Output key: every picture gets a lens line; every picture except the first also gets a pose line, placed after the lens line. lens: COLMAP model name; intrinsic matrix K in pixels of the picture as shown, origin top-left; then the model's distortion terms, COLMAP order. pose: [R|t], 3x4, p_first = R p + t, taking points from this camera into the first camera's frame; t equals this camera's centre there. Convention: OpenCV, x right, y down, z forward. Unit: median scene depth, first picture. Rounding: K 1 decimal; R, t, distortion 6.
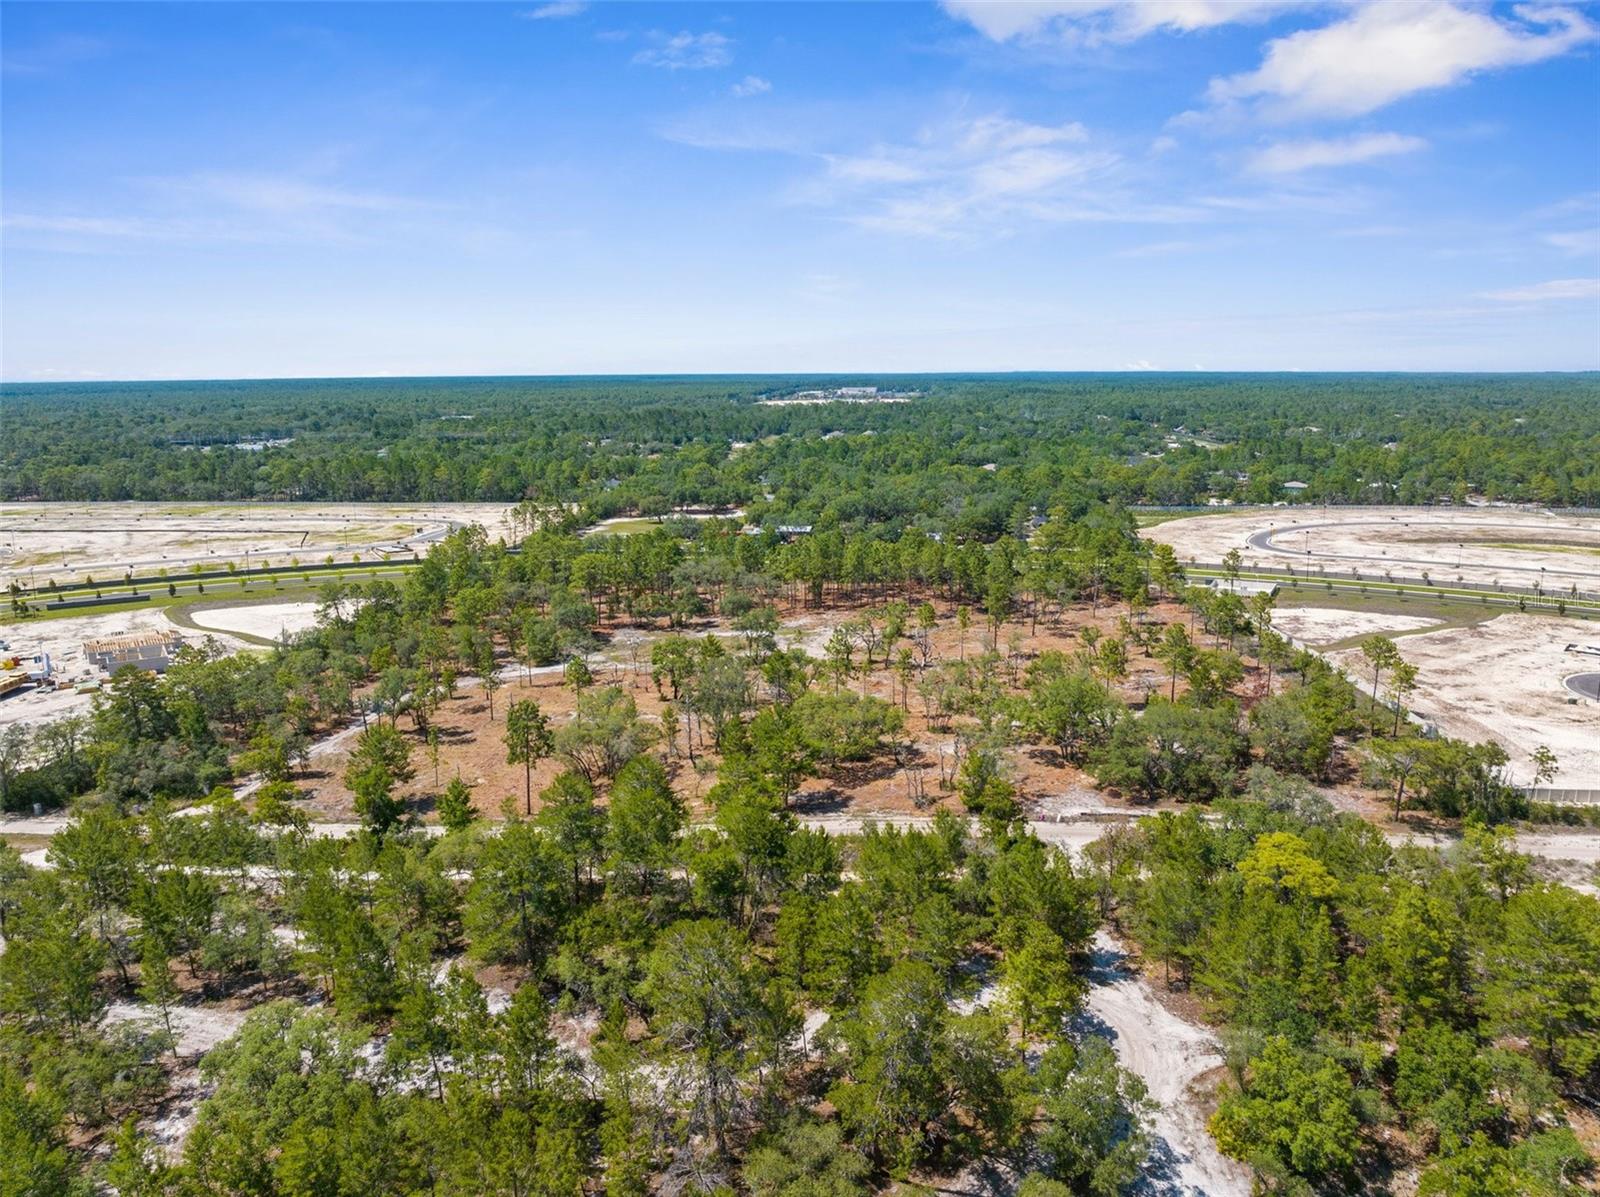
lens RADIAL K [[1133.9, 0, 803.5], [0, 1133.9, 594.1], [0, 0, 1]] dist [-0.061508, 0.030982]
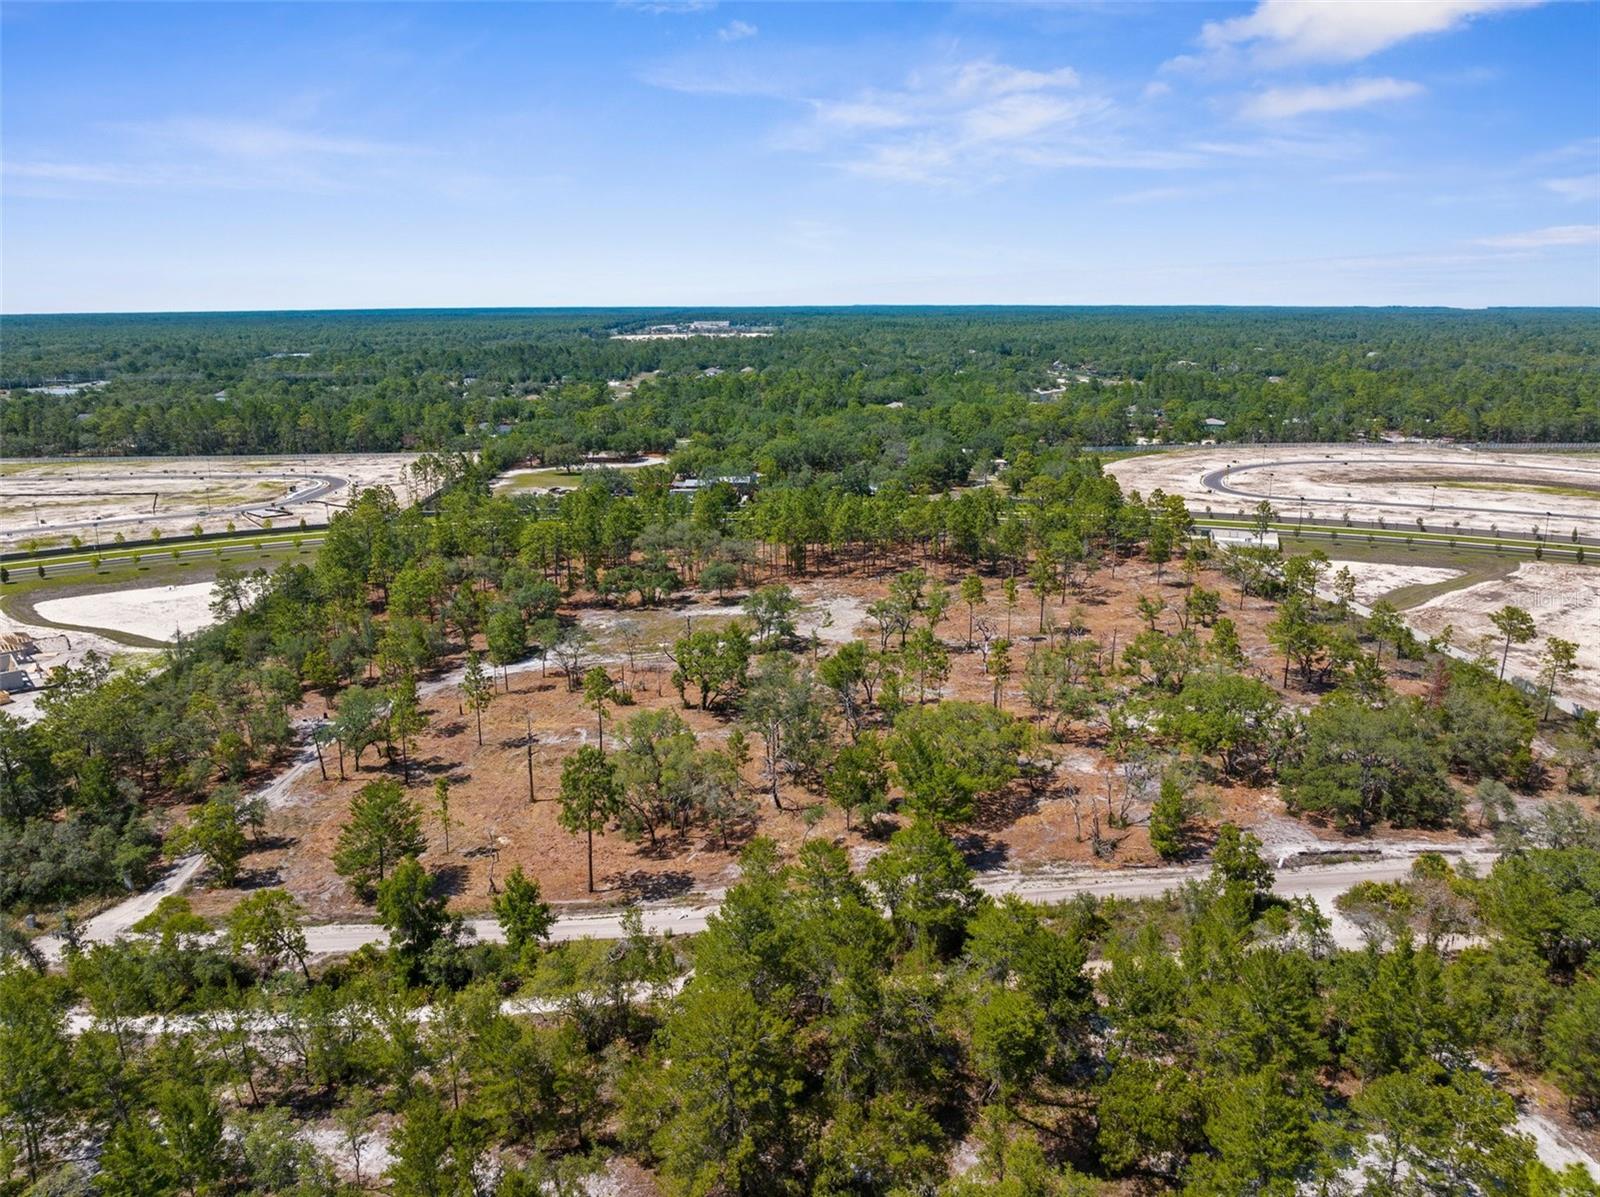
lens RADIAL K [[1133.9, 0, 803.5], [0, 1133.9, 594.1], [0, 0, 1]] dist [-0.061508, 0.030982]
pose [[0.990234, -0.031975, 0.135699, -0.074148], [0.024267, 0.998017, 0.058081, -0.016972], [-0.137287, -0.054221, 0.989046, 0.089960]]
